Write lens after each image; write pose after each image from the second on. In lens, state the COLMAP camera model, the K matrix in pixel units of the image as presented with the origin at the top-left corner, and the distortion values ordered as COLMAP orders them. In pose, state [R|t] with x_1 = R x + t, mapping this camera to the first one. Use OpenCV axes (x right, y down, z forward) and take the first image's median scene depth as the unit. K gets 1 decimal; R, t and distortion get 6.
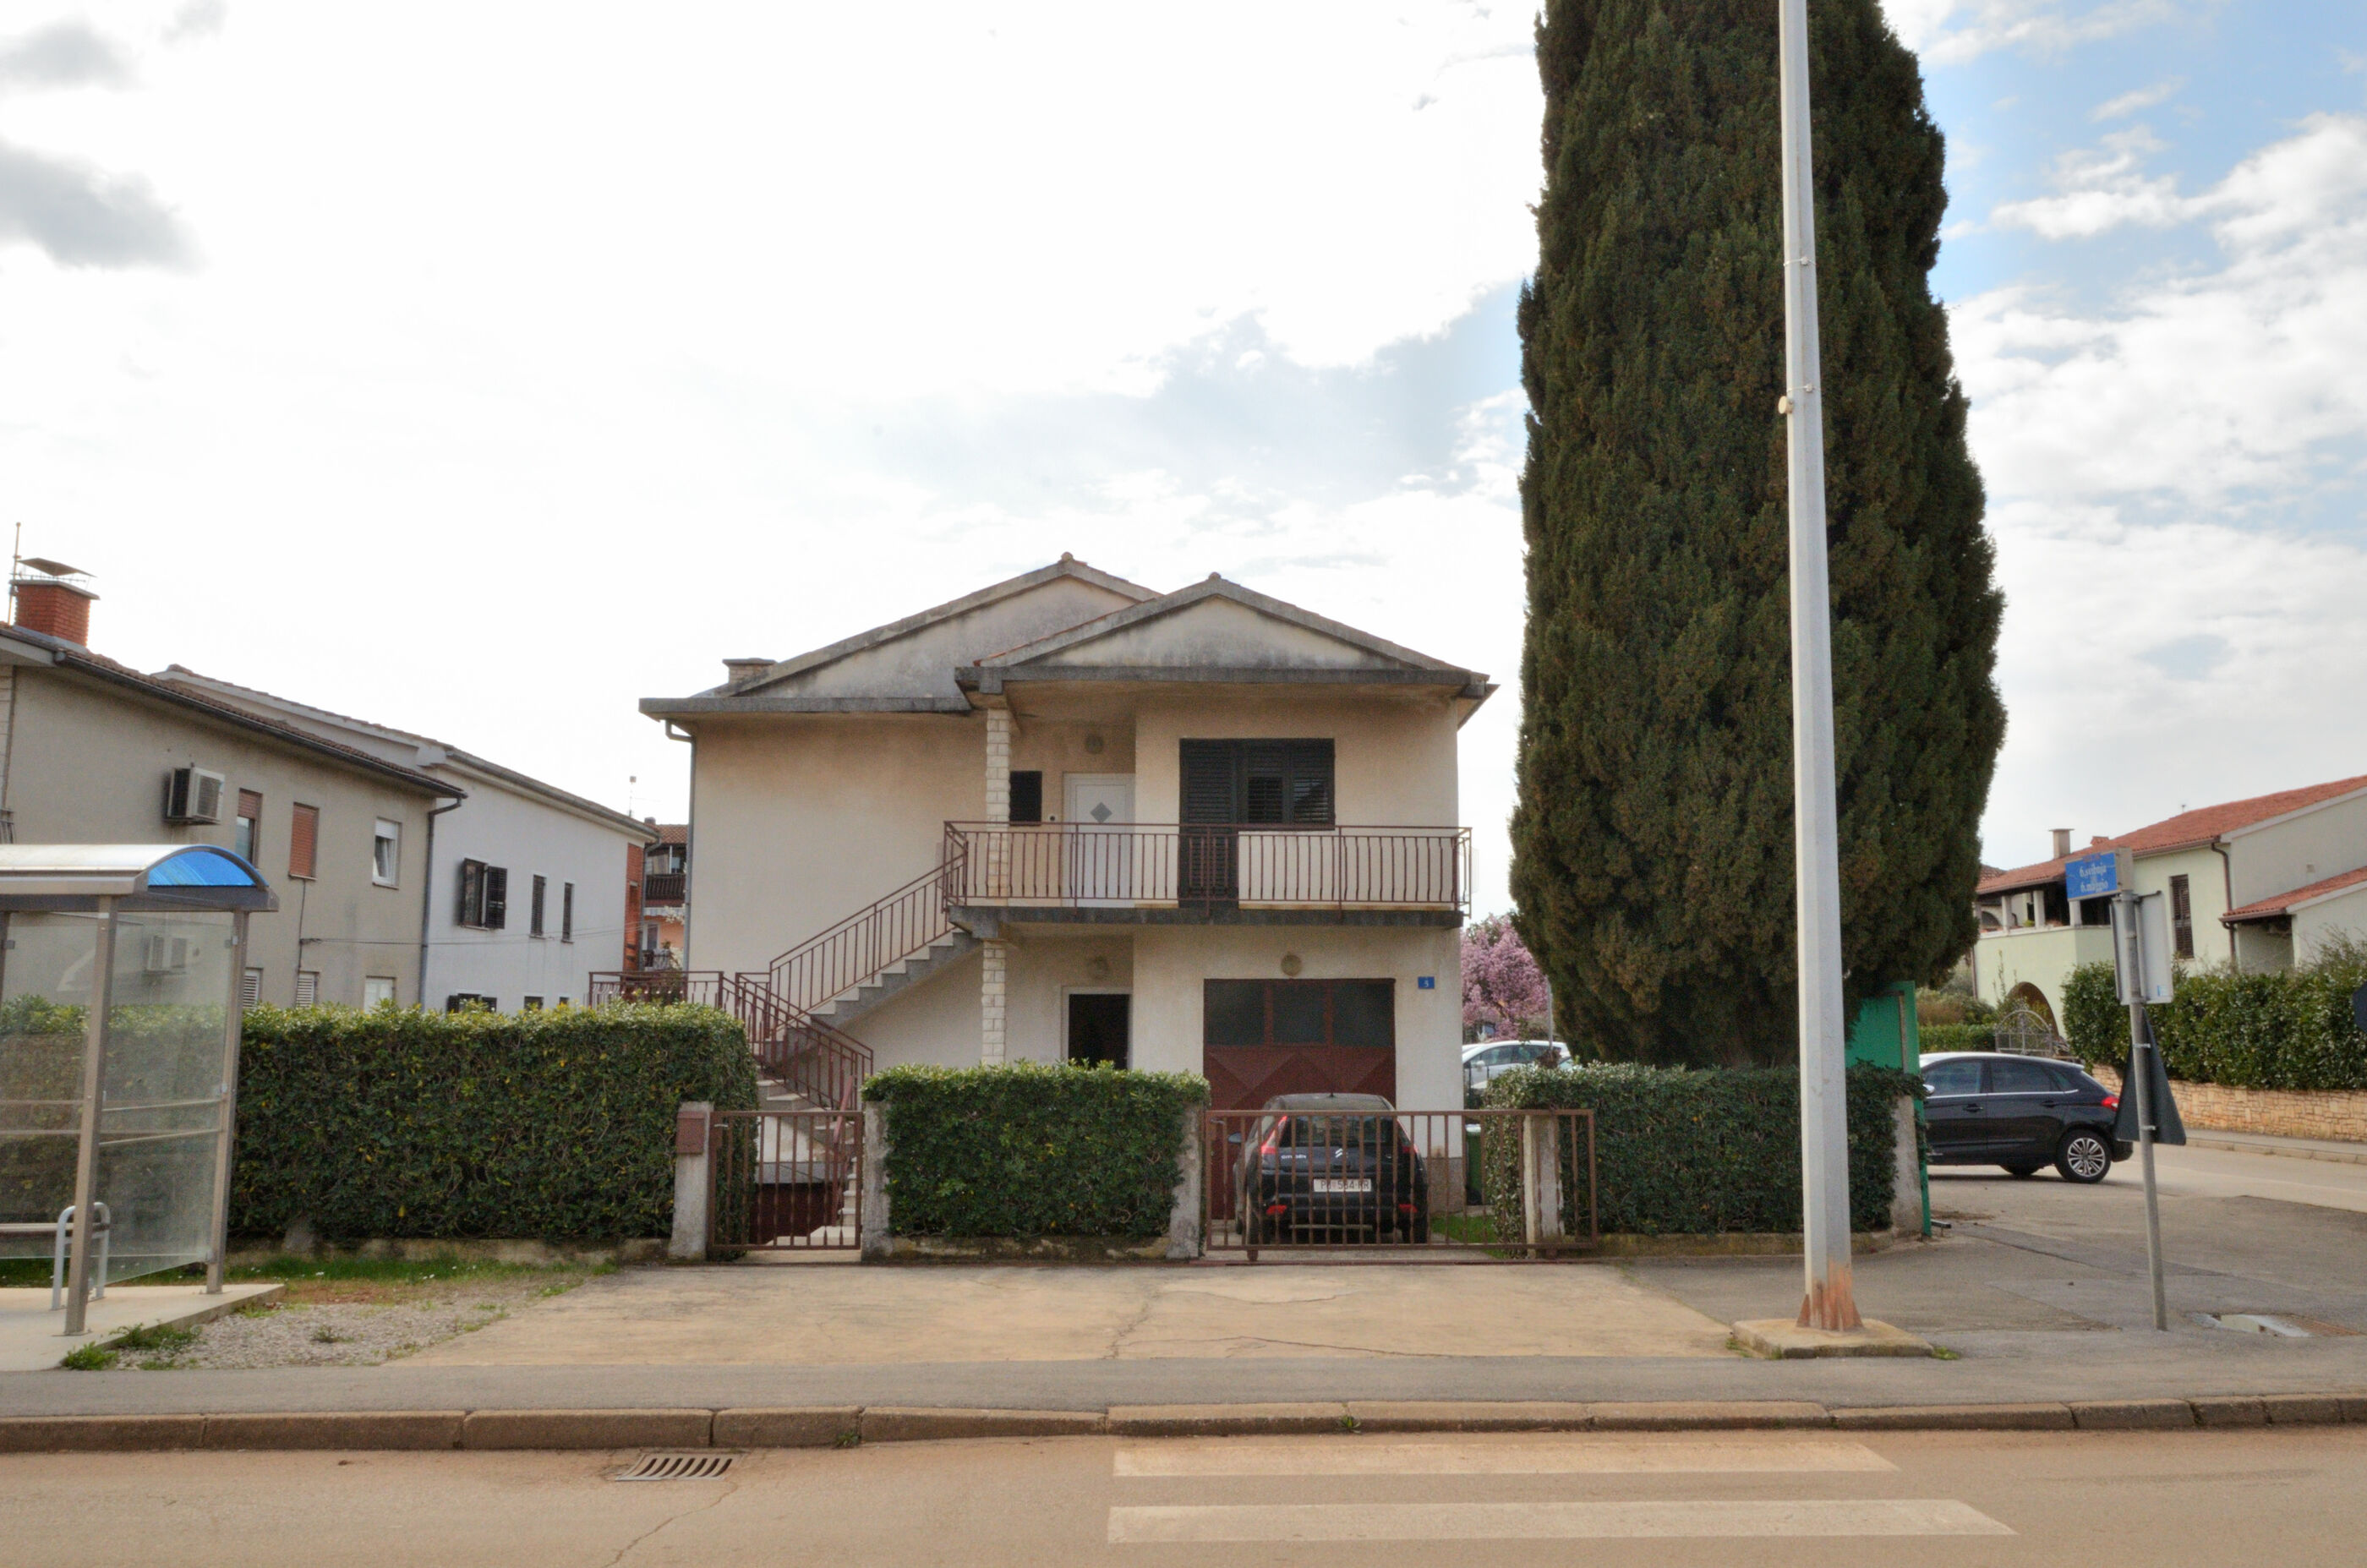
lens RADIAL K [[1890.7, 0, 1205.4], [0, 1890.7, 768.6], [0, 0, 1]] dist [0.010103, 0.025279]
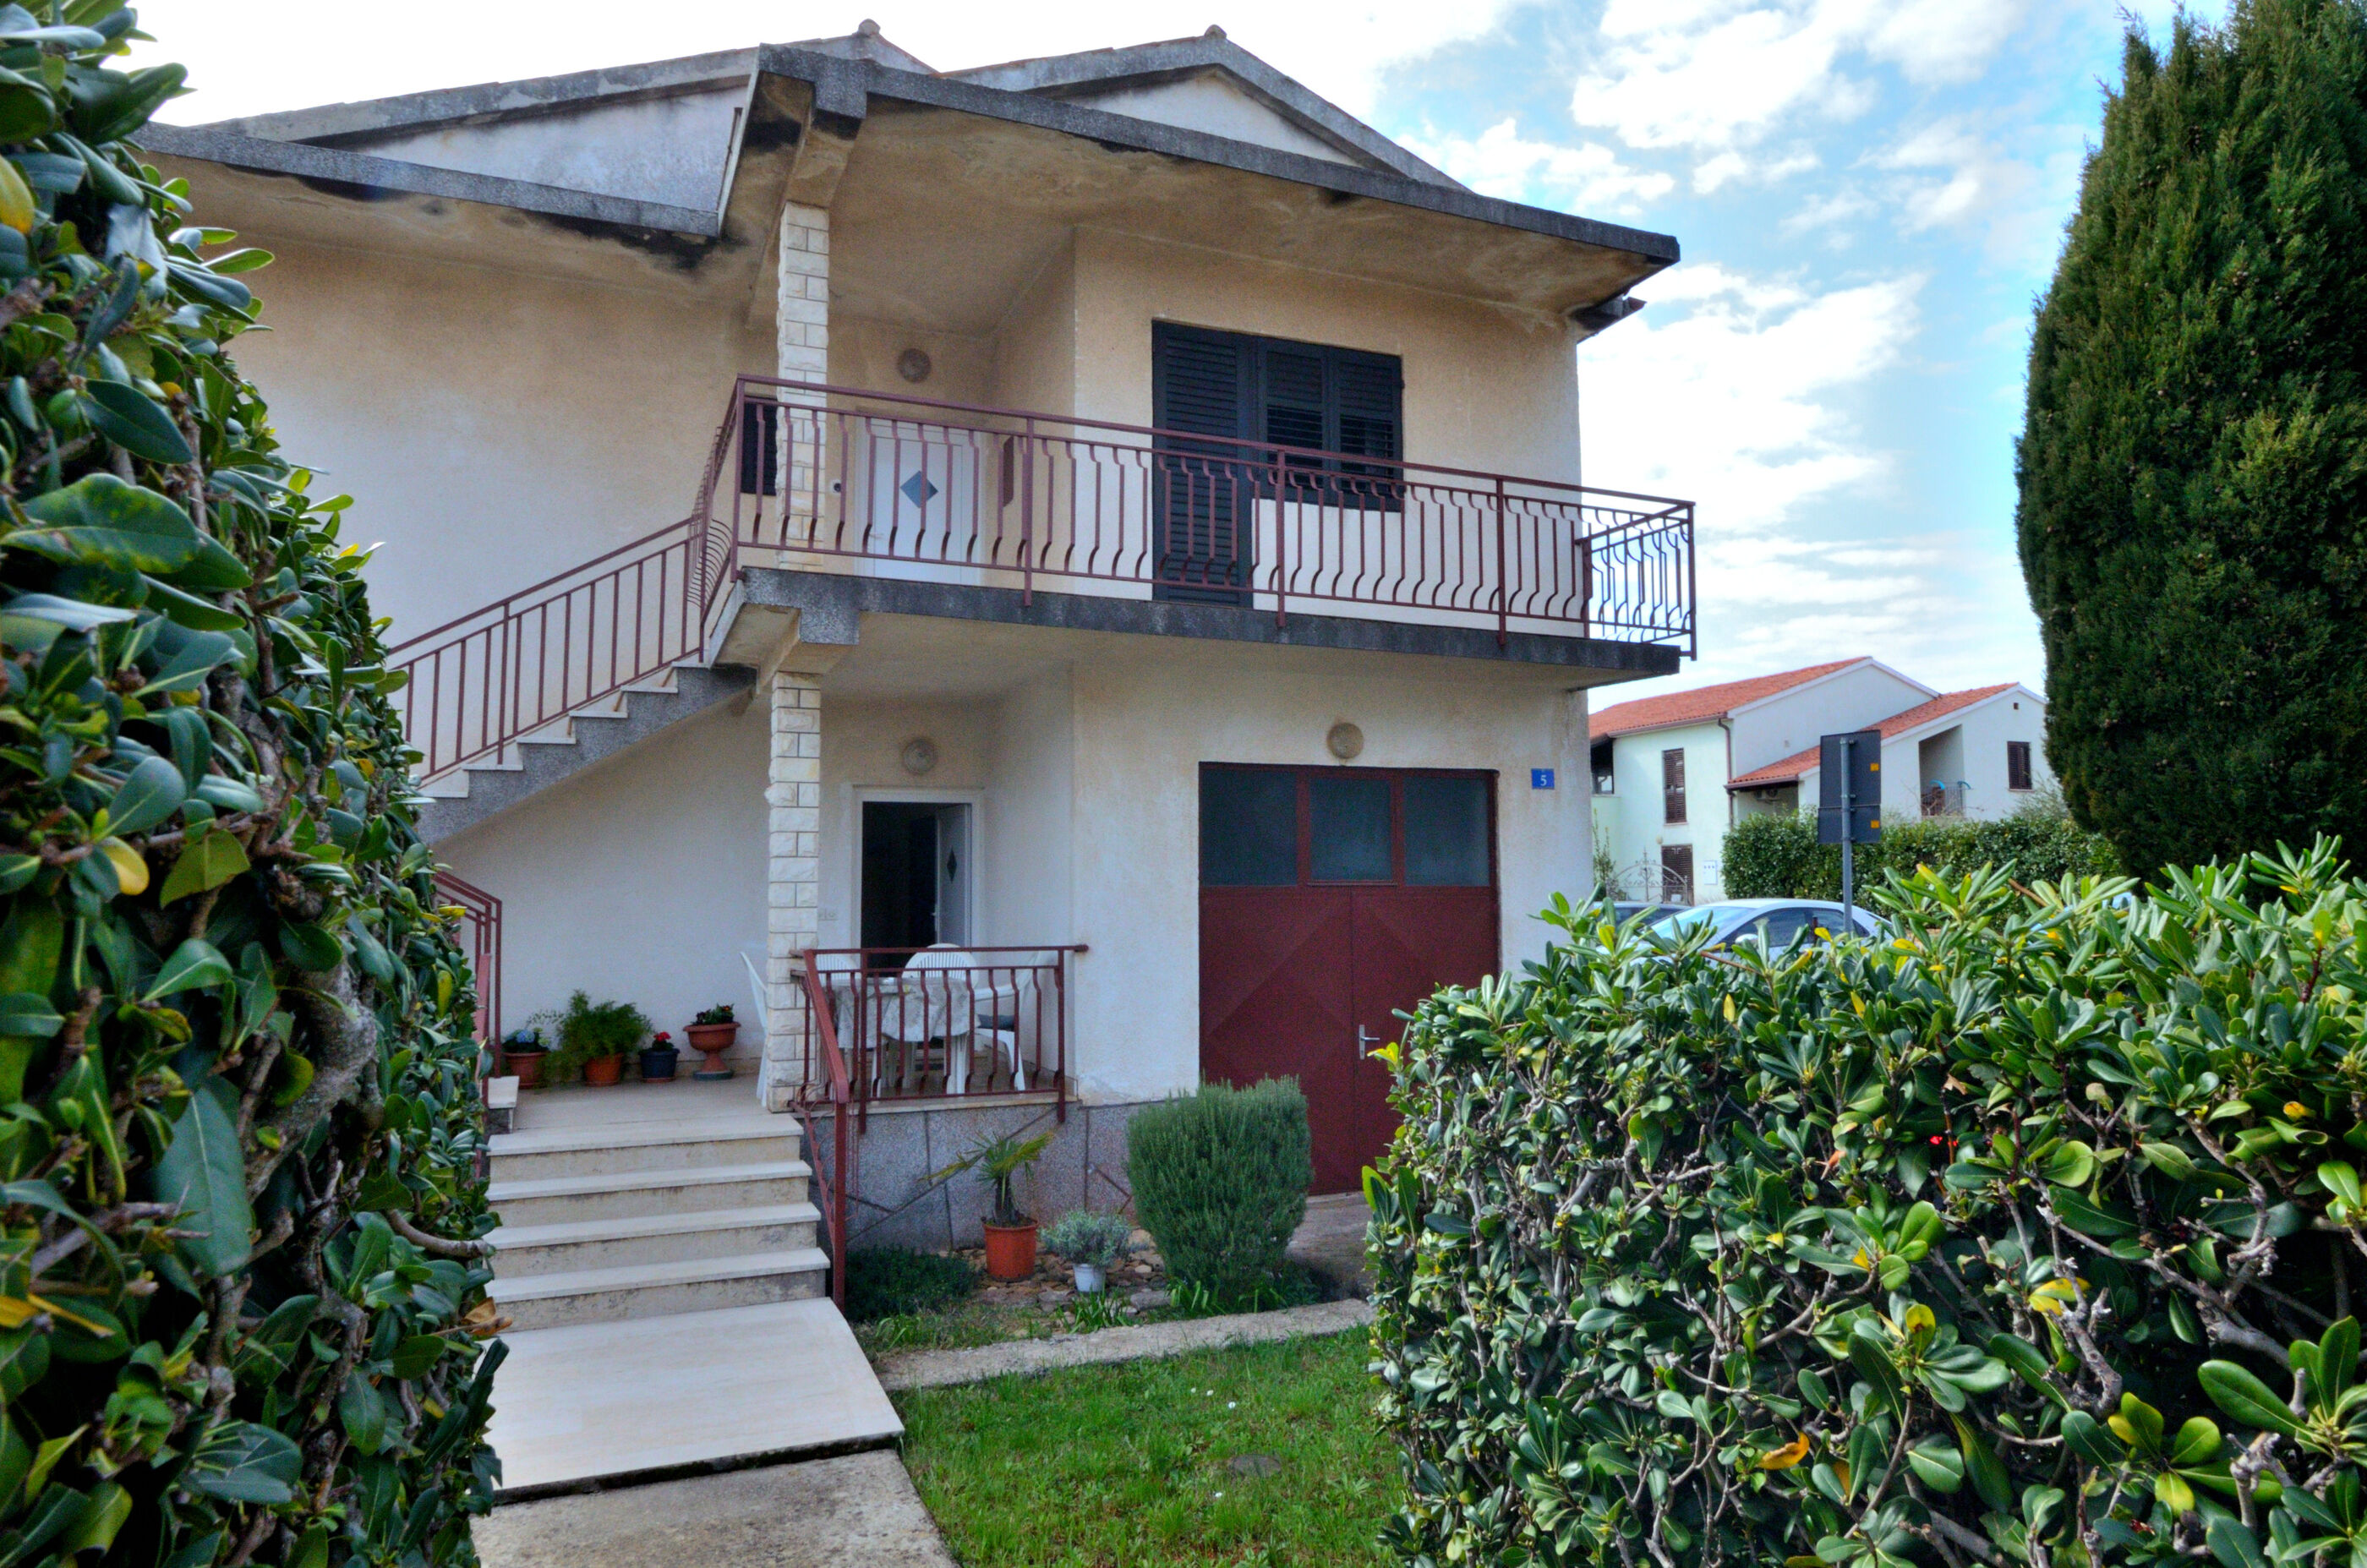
lens RADIAL K [[1499.6, 0, 1211.4], [0, 1499.6, 773.0], [0, 0, 1]] dist [-0.009799, 0.005446]
pose [[0.925470, 0.023455, 0.378094, -0.208412], [-0.041959, 0.998287, 0.040776, 0.127167], [-0.376490, -0.053602, 0.924869, 0.792910]]
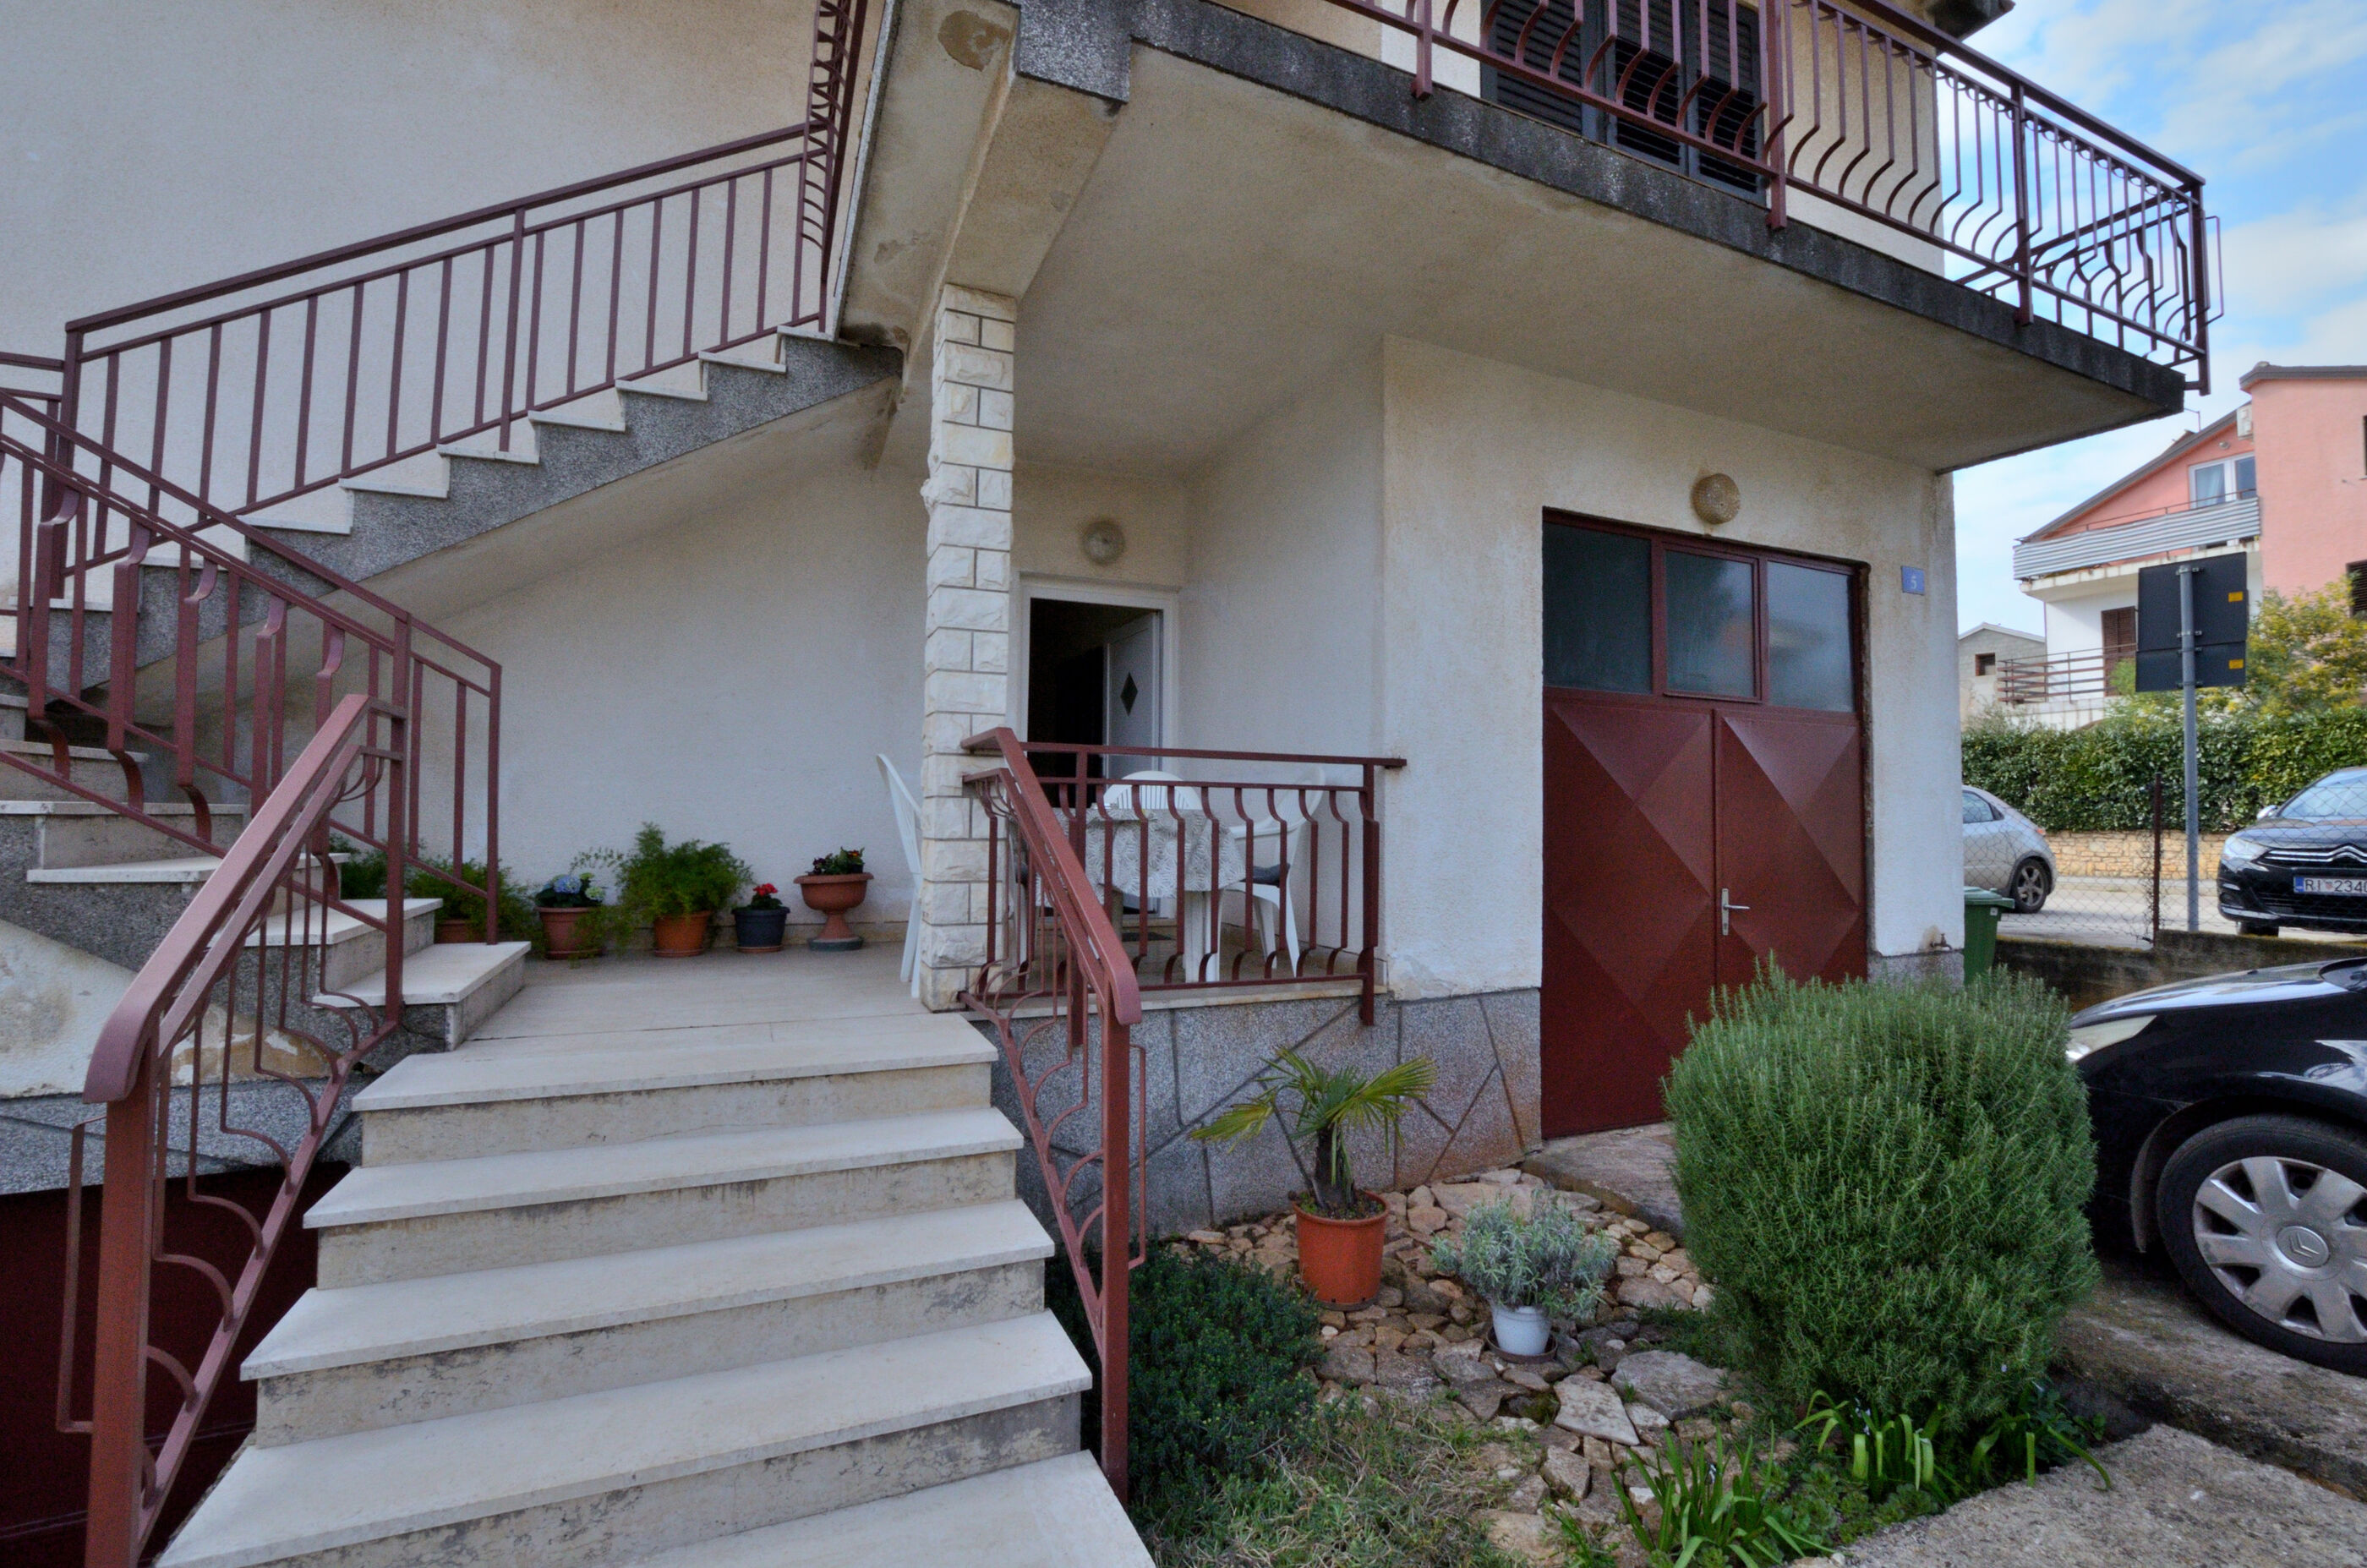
lens RADIAL K [[1045.3, 0, 1205.3], [0, 1045.3, 775.1], [0, 0, 1]] dist [-0.033737, 0.005129]
pose [[0.919590, 0.025323, 0.392063, -0.185105], [-0.061603, 0.994871, 0.080234, 0.199021], [-0.388020, -0.097935, 0.916433, 1.093542]]
